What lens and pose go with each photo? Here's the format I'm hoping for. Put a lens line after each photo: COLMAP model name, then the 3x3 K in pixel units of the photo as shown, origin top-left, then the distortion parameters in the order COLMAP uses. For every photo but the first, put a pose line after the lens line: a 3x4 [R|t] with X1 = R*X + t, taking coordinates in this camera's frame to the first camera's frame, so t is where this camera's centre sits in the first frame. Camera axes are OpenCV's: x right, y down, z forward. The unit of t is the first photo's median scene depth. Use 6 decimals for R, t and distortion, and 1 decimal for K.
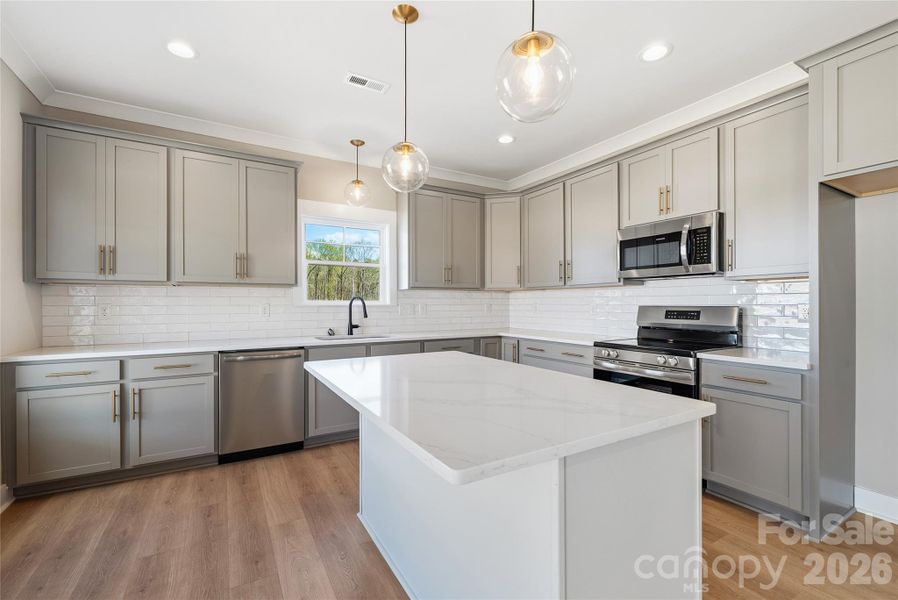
lens RADIAL K [[390.6, 0, 446.3], [0, 390.6, 304.9], [0, 0, 1]] dist [-0.000508, -0.000149]
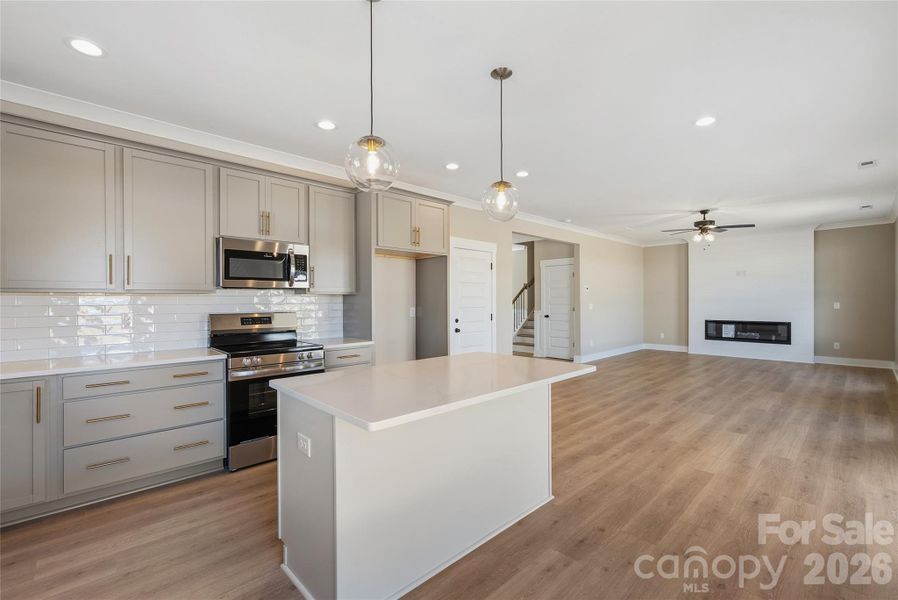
lens RADIAL K [[390.6, 0, 446.3], [0, 390.6, 304.9], [0, 0, 1]] dist [-0.000508, -0.000149]
pose [[-0.228880, -0.006970, 0.973430, -0.727135], [0.009083, 0.999916, 0.009295, -0.029986], [-0.973412, 0.010969, -0.228797, 0.766163]]
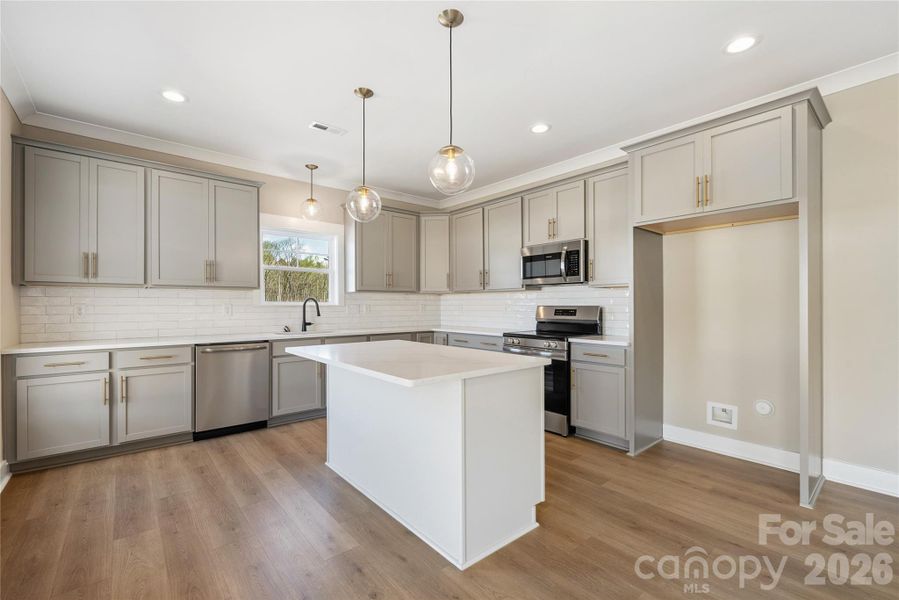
lens RADIAL K [[391.1, 0, 446.8], [0, 391.1, 304.9], [0, 0, 1]] dist [-0.000508, -0.000149]
pose [[0.985344, 0.000347, 0.170580, -0.037709], [0.000377, 0.999991, -0.004211, 0.005398], [-0.170580, 0.004214, 0.985335, -0.290080]]
